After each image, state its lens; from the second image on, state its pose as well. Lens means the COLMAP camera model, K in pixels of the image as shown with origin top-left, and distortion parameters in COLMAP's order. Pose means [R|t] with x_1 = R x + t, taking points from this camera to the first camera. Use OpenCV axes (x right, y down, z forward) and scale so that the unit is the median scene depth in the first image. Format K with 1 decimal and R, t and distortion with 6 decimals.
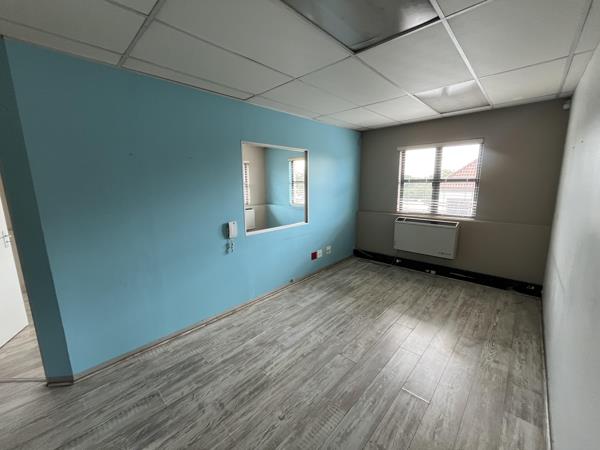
lens RADIAL K [[245.7, 0, 302.2], [0, 245.7, 227.4], [0, 0, 1]] dist [0.001165, 0.000471]
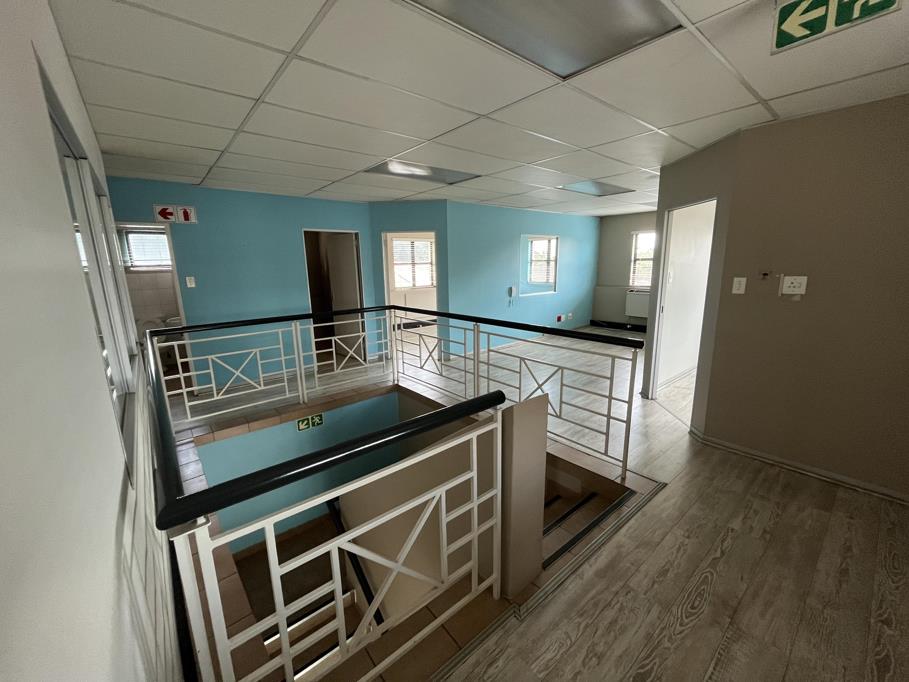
lens RADIAL K [[372.2, 0, 452.0], [0, 372.2, 339.7], [0, 0, 1]] dist [0.001165, 0.000471]
pose [[0.993339, 0.021837, -0.113141, -0.191788], [-0.019542, 0.999581, 0.021349, 0.131120], [0.113560, -0.018996, 0.993350, -0.662246]]
